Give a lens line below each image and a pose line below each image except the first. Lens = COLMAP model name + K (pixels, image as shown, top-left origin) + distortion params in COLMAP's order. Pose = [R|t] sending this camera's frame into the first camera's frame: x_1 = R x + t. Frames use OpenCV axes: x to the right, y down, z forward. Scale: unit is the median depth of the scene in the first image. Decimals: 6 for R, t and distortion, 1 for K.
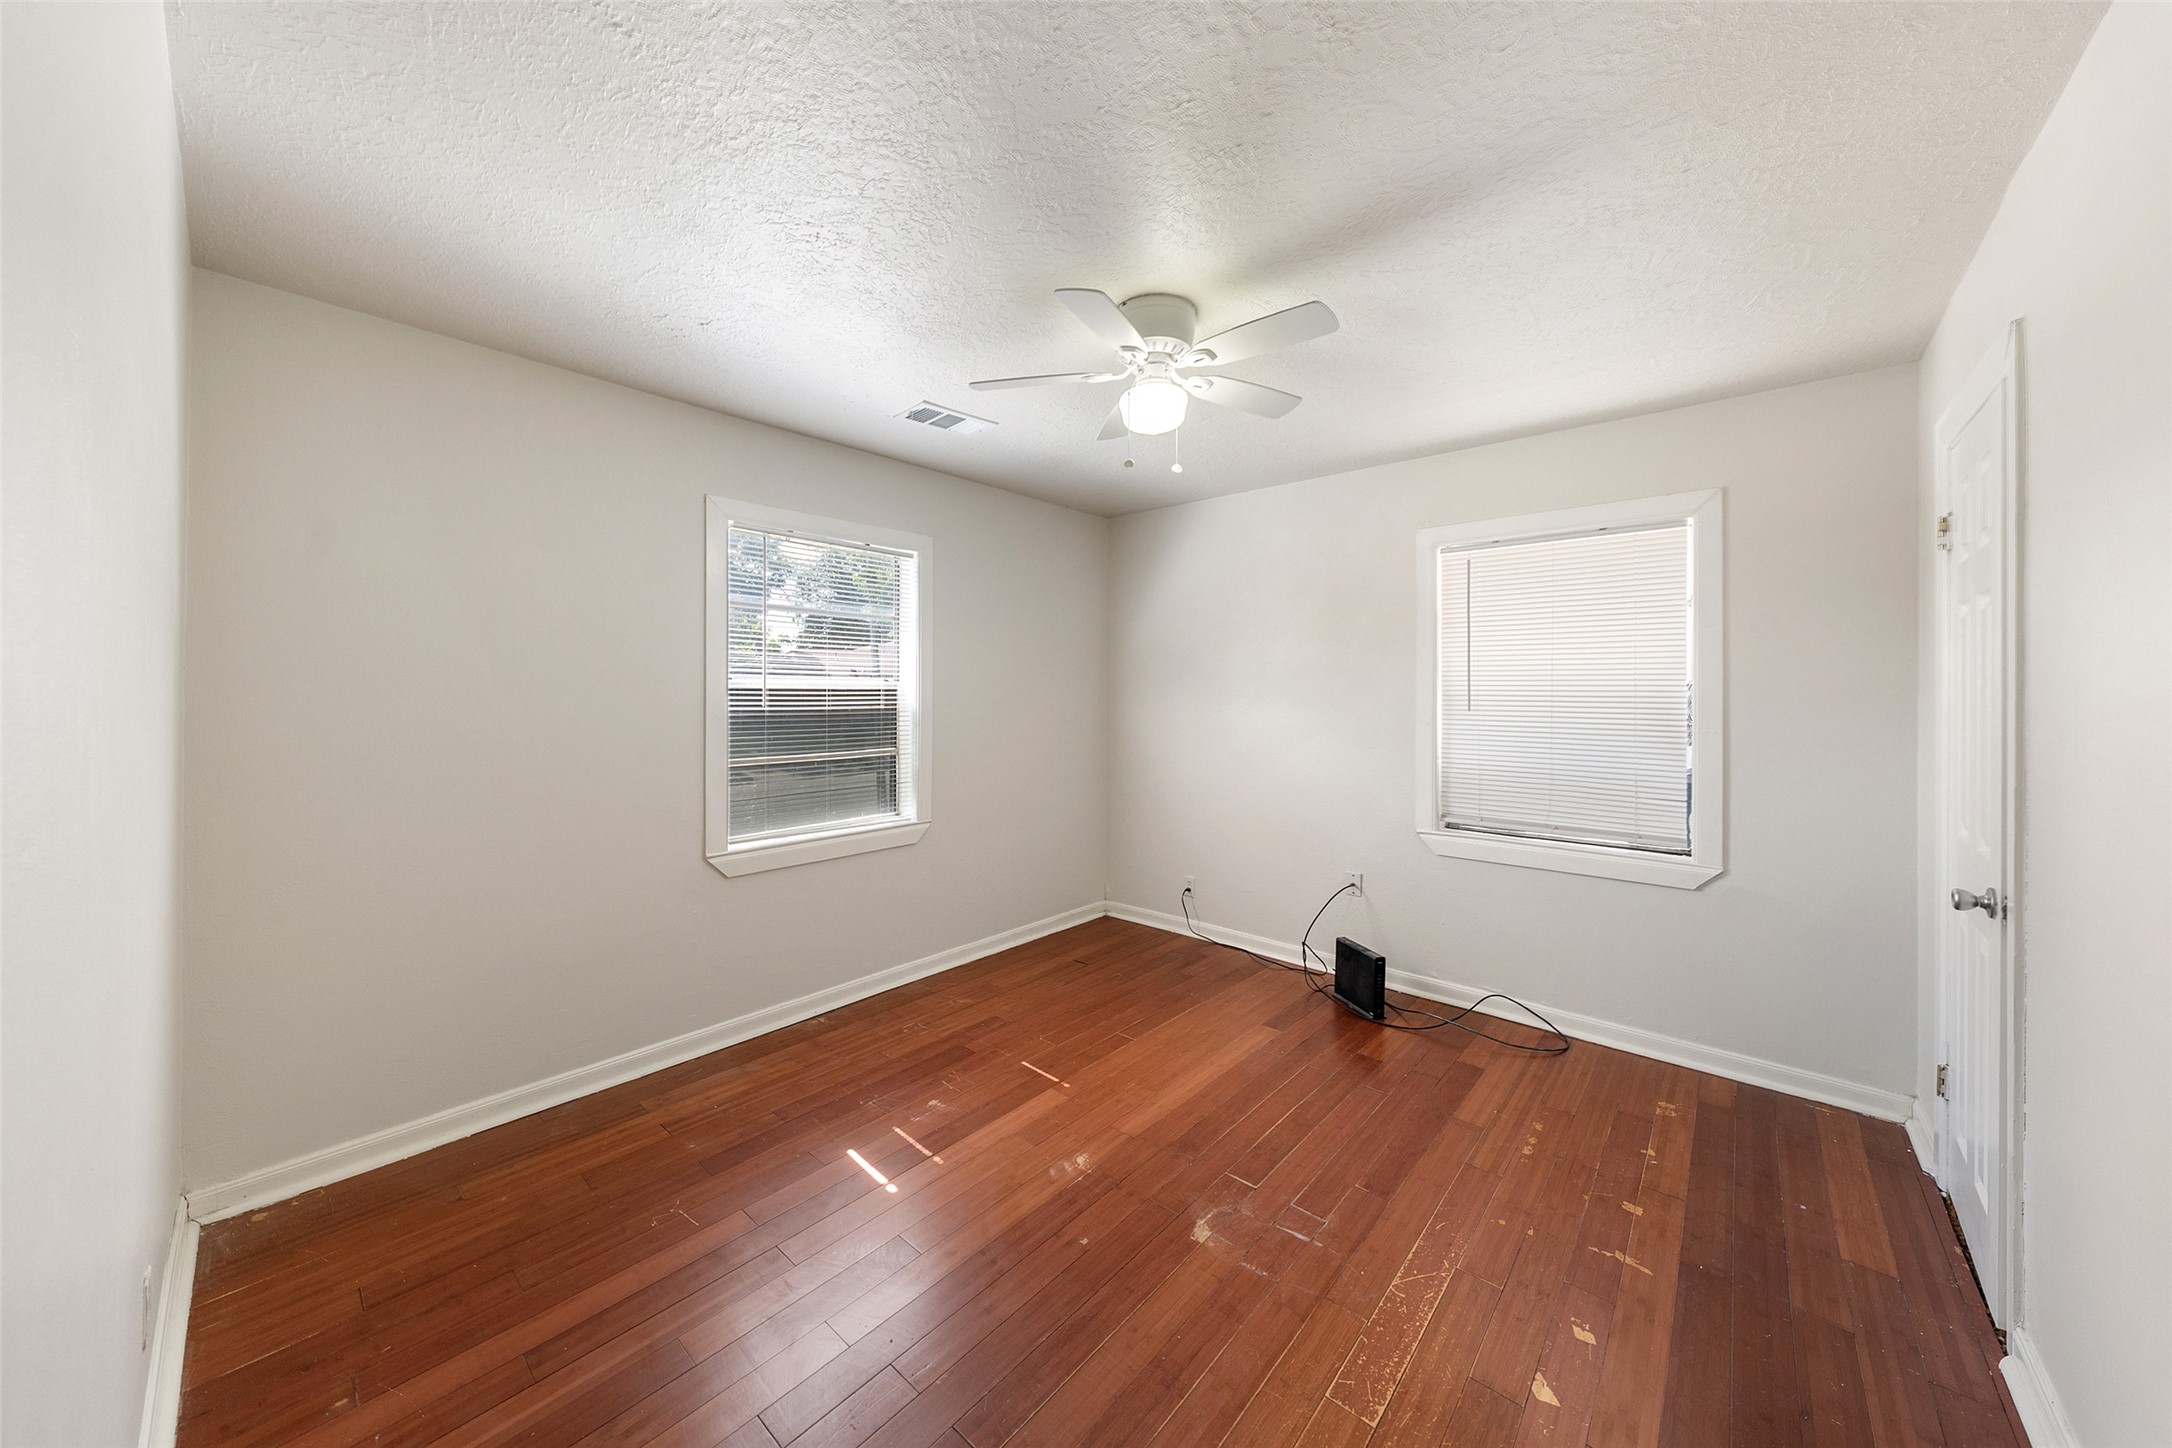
lens RADIAL K [[744.1, 0, 1068.1], [0, 744.1, 695.8], [0, 0, 1]] dist [-0.003323, 0.000628]
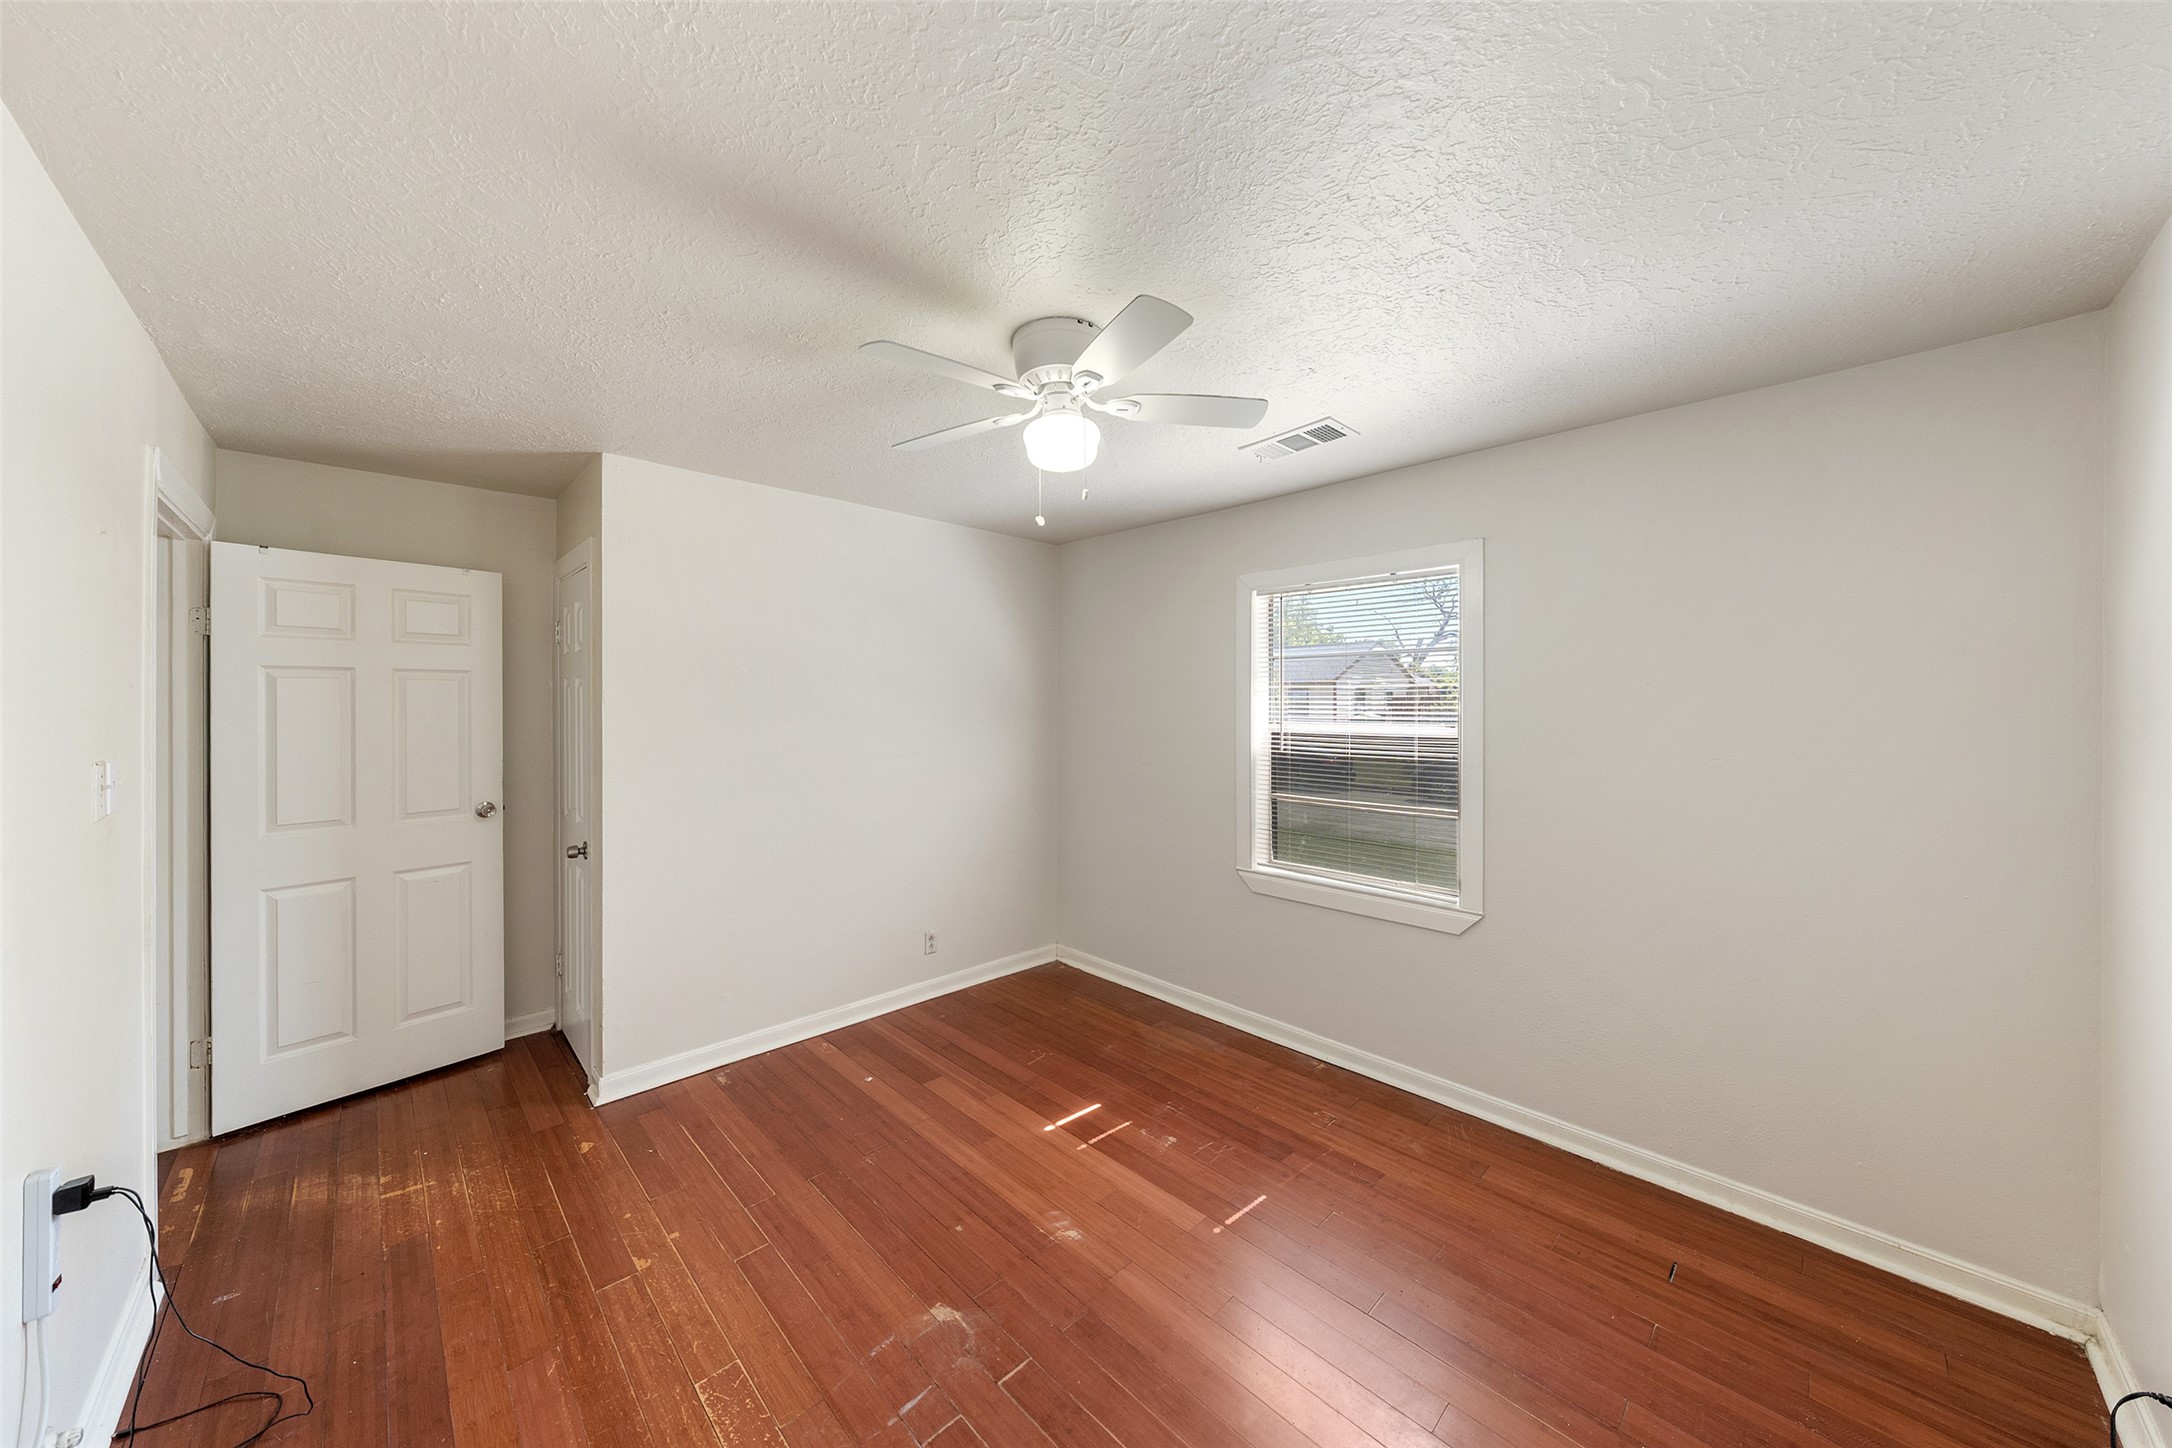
lens RADIAL K [[744.1, 0, 1083.9], [0, 744.1, 709.5], [0, 0, 1]] dist [-0.003323, 0.000628]
pose [[-0.064468, 0.010270, -0.997867, 0.916316], [-0.005949, 0.999925, 0.010675, -0.070748], [0.997902, 0.006625, -0.064402, 0.999275]]
